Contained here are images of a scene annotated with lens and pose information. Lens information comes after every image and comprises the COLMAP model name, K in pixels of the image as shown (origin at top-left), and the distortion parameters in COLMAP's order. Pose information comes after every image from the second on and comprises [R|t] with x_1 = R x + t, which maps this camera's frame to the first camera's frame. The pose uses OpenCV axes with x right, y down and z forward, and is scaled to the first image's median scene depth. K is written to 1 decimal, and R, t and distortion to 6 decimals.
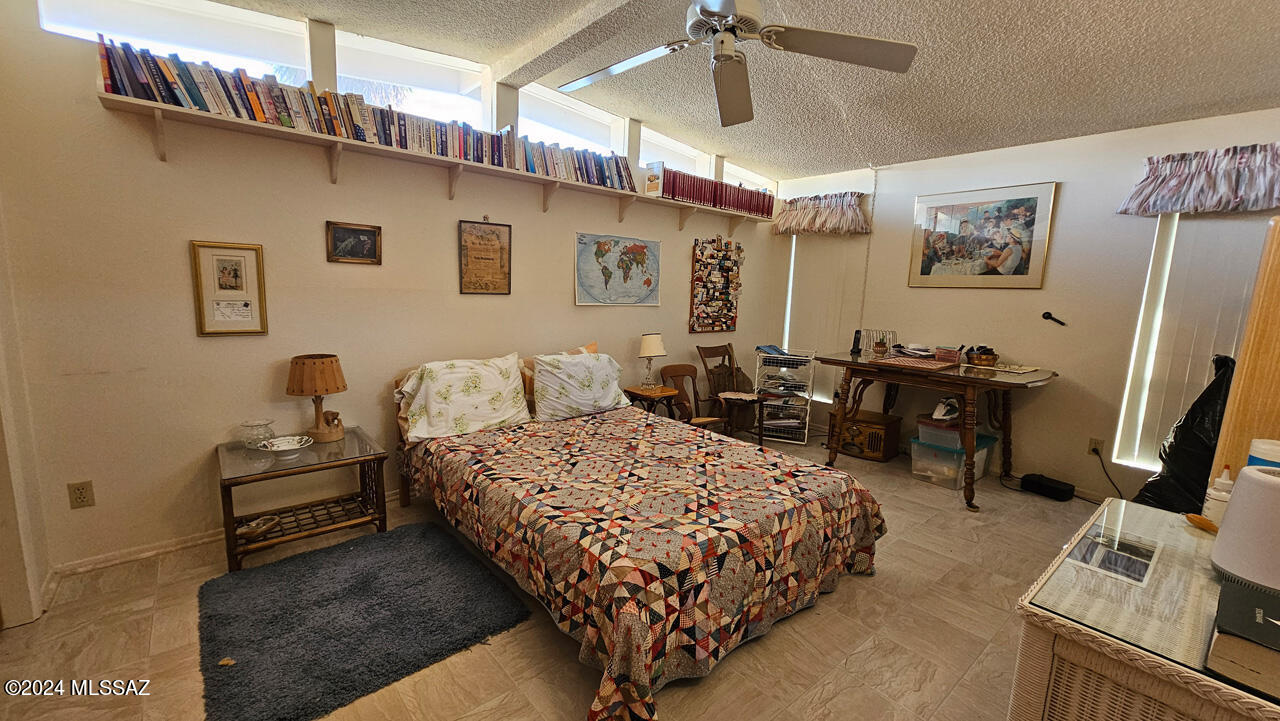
lens RADIAL K [[524.6, 0, 640.0], [0, 524.6, 360.5], [0, 0, 1]] dist [0.002141, 0.000219]
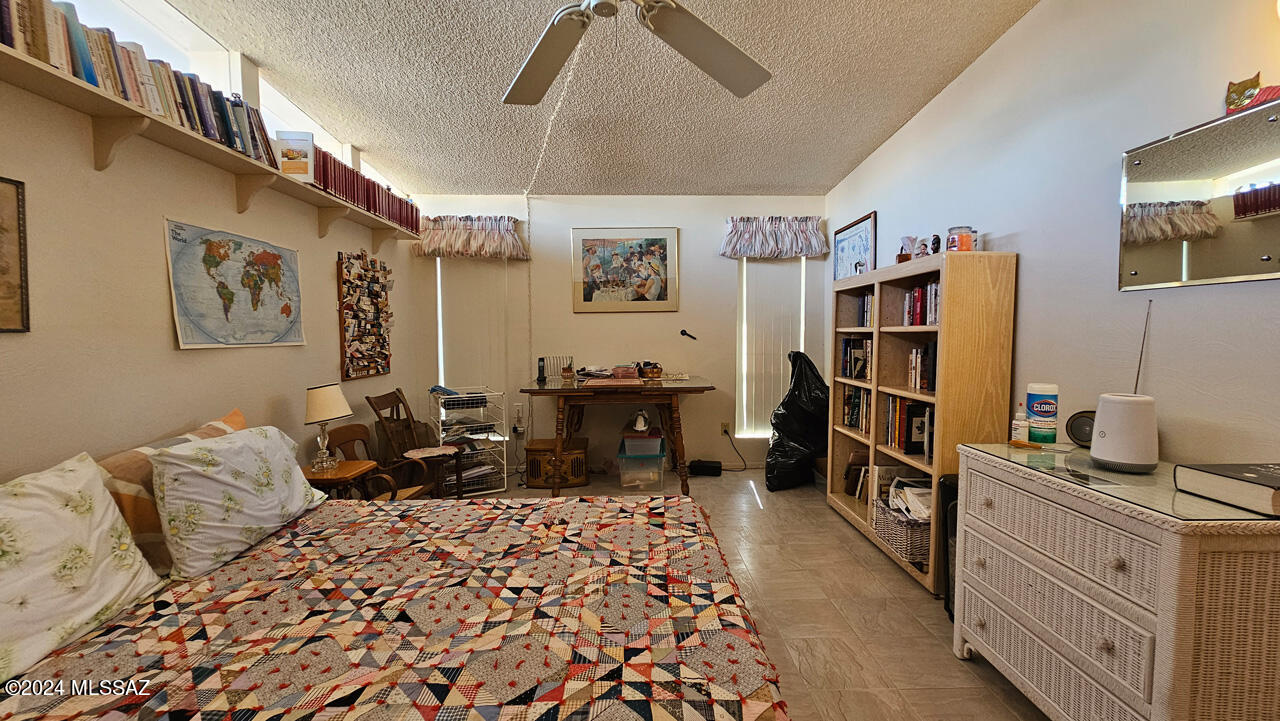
lens RADIAL K [[523.6, 0, 647.9], [0, 523.6, 361.0], [0, 0, 1]] dist [-0.000767, -0.000214]
pose [[0.626344, -0.082100, 0.775212, -0.287192], [0.137766, 0.990444, -0.006415, -0.025200], [-0.767277, 0.110816, 0.631669, 0.324653]]
